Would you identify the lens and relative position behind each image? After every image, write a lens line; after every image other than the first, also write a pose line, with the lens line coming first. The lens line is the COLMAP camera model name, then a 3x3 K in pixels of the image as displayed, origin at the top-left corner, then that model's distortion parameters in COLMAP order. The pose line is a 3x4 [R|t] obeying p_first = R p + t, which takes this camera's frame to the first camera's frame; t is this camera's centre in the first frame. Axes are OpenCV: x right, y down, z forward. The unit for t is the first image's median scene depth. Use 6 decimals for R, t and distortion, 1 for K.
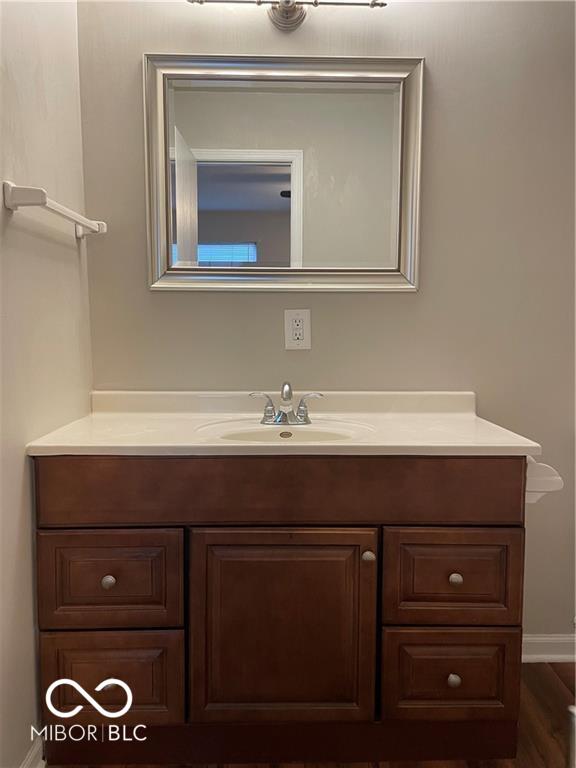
lens RADIAL K [[580.6, 0, 287.3], [0, 580.6, 375.9], [0, 0, 1]] dist [0.047170, -0.005936]
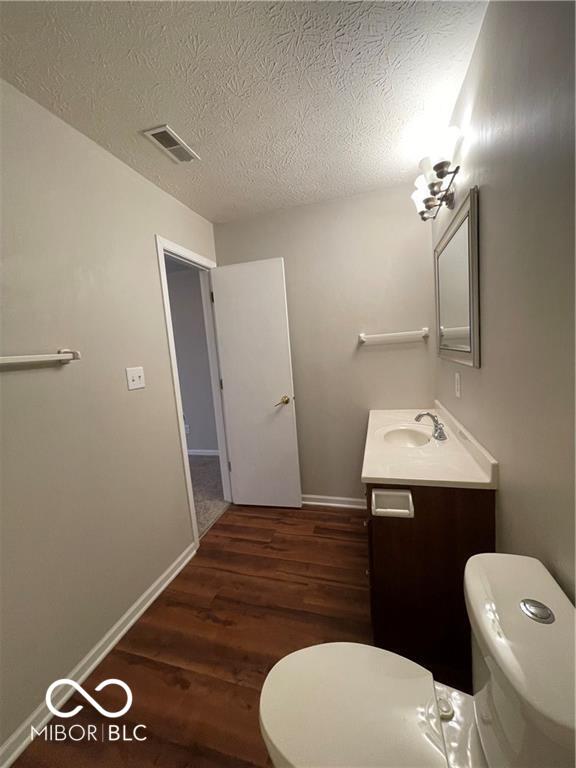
lens RADIAL K [[309.4, 0, 288.0], [0, 309.4, 384.0], [0, 0, 1]] dist [-0.002789, 0.000317]
pose [[-0.302900, 0.126951, -0.944529, 1.127923], [-0.009622, 0.990630, 0.136233, -0.224764], [0.952974, 0.050354, -0.298840, 0.910709]]
